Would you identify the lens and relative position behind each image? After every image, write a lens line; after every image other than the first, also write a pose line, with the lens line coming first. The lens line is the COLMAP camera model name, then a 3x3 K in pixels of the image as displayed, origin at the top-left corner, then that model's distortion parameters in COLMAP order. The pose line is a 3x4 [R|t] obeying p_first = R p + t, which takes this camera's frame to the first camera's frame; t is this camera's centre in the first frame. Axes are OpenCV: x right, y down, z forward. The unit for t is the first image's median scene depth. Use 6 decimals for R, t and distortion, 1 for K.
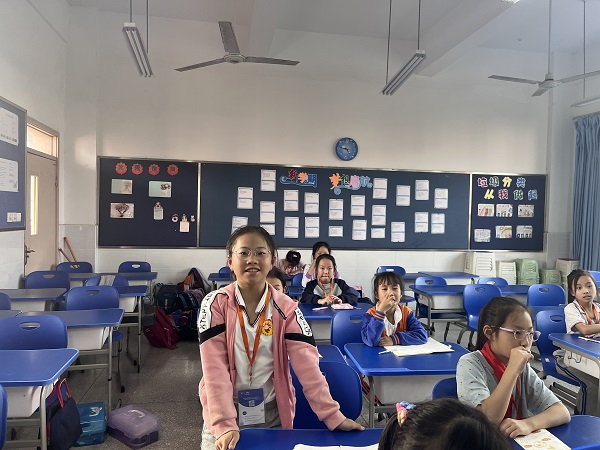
lens RADIAL K [[453.0, 0, 306.1], [0, 453.0, 225.2], [0, 0, 1]] dist [0.052290, -0.056482]
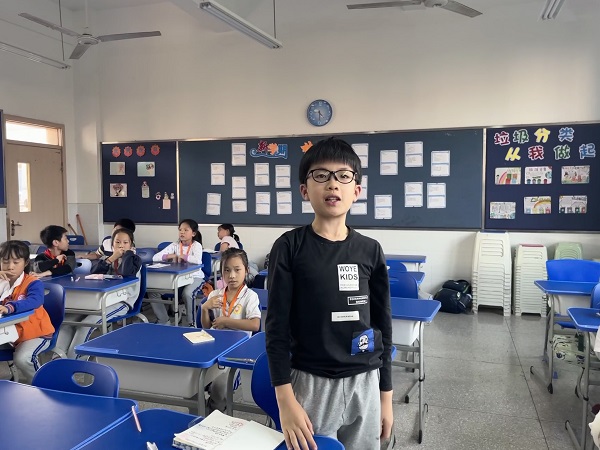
lens RADIAL K [[503.3, 0, 298.9], [0, 503.3, 223.1], [0, 0, 1]] dist [0.062435, -0.084663]
pose [[0.879219, 0.003038, -0.476407, 0.508162], [0.013539, 0.999416, 0.031359, 0.013267], [0.476225, -0.034021, 0.878665, 0.118459]]
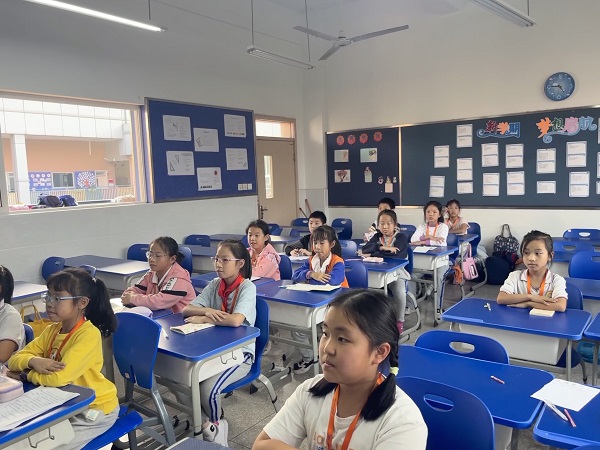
lens RADIAL K [[503.3, 0, 298.9], [0, 503.3, 223.1], [0, 0, 1]] dist [0.062435, -0.084663]
pose [[0.679864, 0.021141, -0.733033, 0.440986], [0.040152, 0.997012, 0.065994, -0.000881], [0.732238, -0.074300, 0.676984, 0.013927]]
